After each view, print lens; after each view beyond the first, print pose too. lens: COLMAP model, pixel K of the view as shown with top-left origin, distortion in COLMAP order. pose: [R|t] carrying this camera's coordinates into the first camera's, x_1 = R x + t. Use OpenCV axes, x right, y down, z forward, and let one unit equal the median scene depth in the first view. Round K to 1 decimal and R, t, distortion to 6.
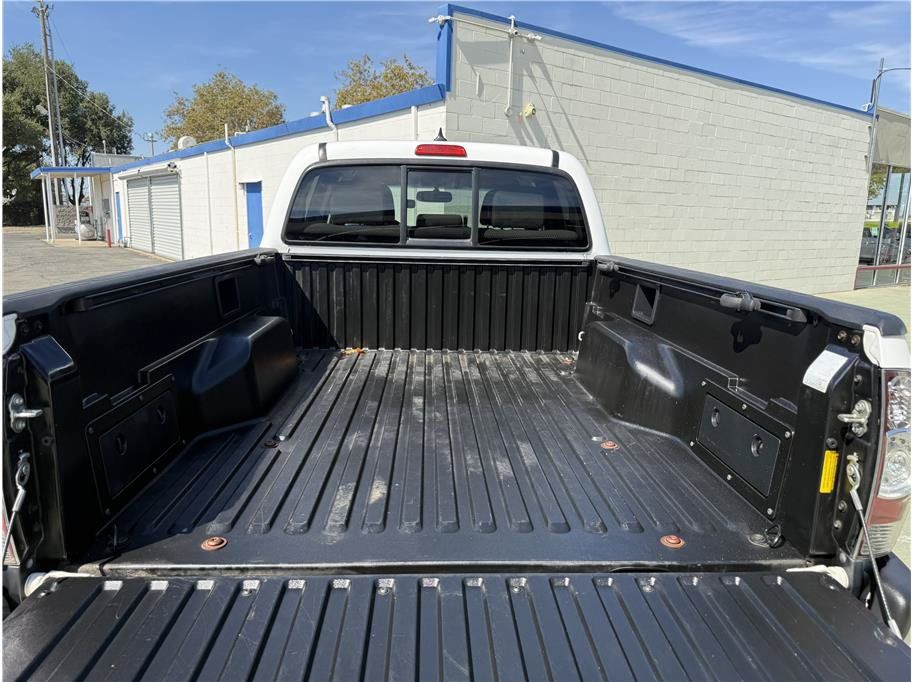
lens RADIAL K [[643.8, 0, 465.7], [0, 643.8, 347.1], [0, 0, 1]] dist [0.024034, -0.037146]
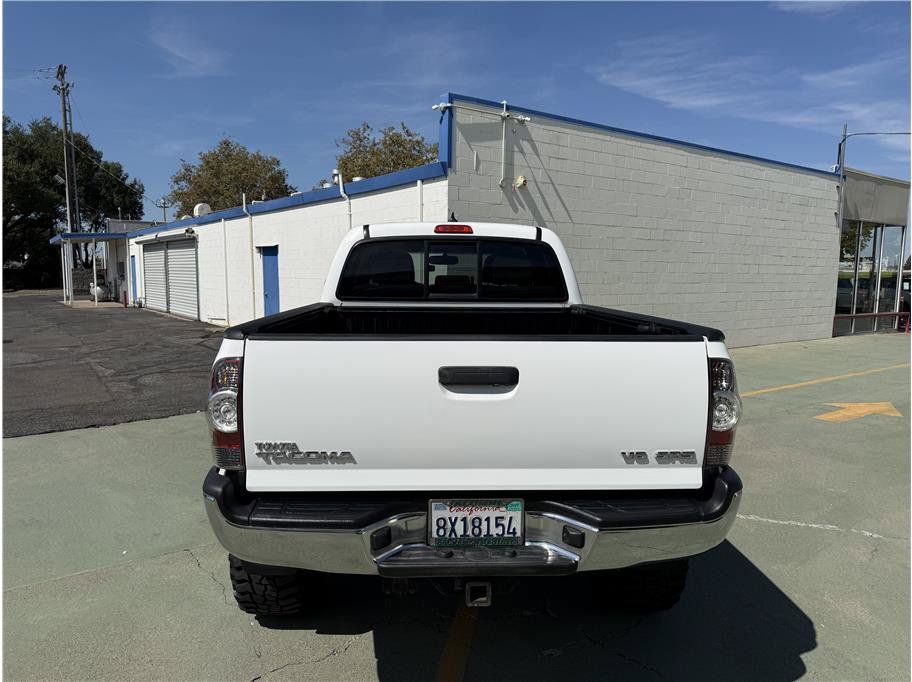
lens RADIAL K [[643.8, 0, 452.4], [0, 643.8, 357.9], [0, 0, 1]] dist [0.024034, -0.037146]
pose [[0.999794, -0.012887, -0.015711, -0.005352], [0.011770, 0.997532, -0.069222, 0.013282], [0.016564, 0.069022, 0.997478, -0.074999]]
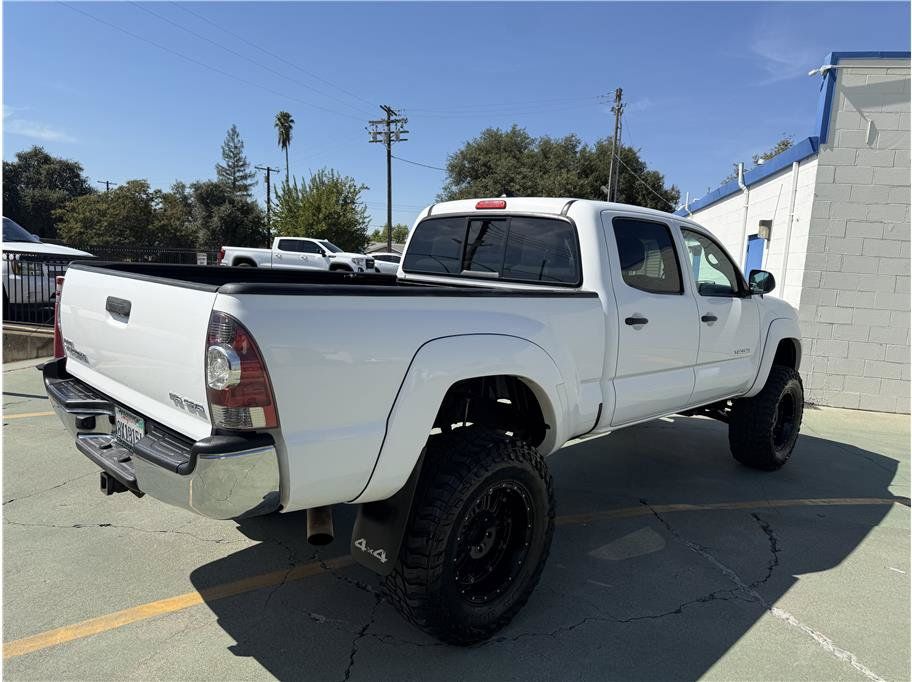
lens RADIAL K [[643.8, 0, 455.8], [0, 643.8, 353.2], [0, 0, 1]] dist [0.024034, -0.037146]
pose [[0.682004, 0.117877, -0.721786, 0.201487], [-0.183553, 0.982925, -0.012911, 0.004580], [0.707940, 0.141291, 0.691996, 0.020145]]
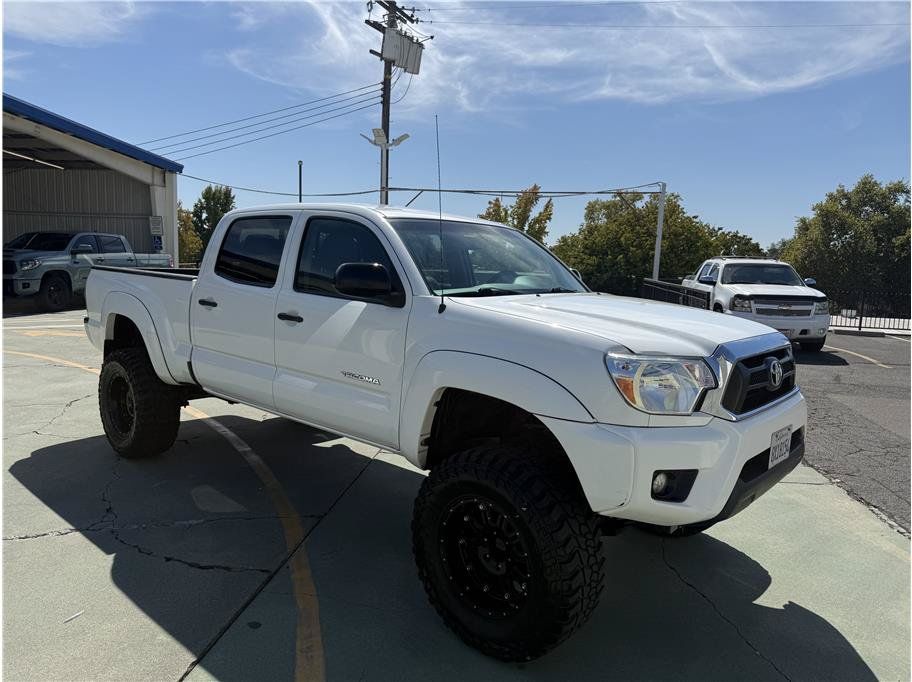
lens RADIAL K [[643.8, 0, 459.0], [0, 643.8, 347.2], [0, 0, 1]] dist [0.024034, -0.037146]
pose [[-0.702434, 0.040541, -0.710593, 0.202126], [-0.190480, 0.951252, 0.242564, -0.109256], [0.685787, 0.305739, -0.660470, 0.569295]]
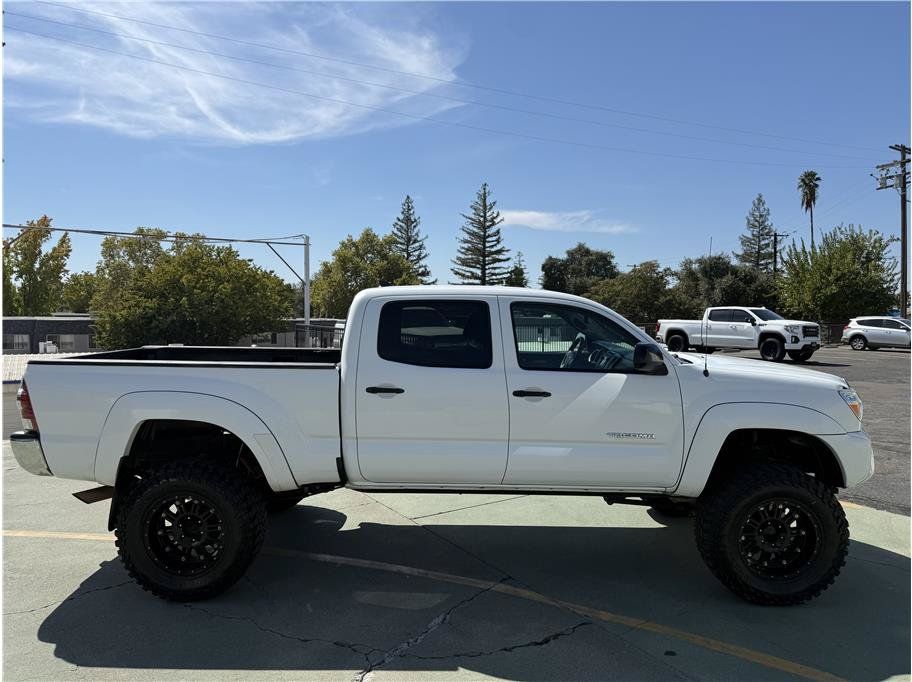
lens RADIAL K [[643.8, 0, 448.2], [0, 643.8, 344.2], [0, 0, 1]] dist [0.024034, -0.037146]
pose [[-0.066071, 0.022195, -0.997568, 0.362983], [-0.205002, 0.978123, 0.035340, -0.065149], [0.976529, 0.206839, -0.060076, 0.303376]]
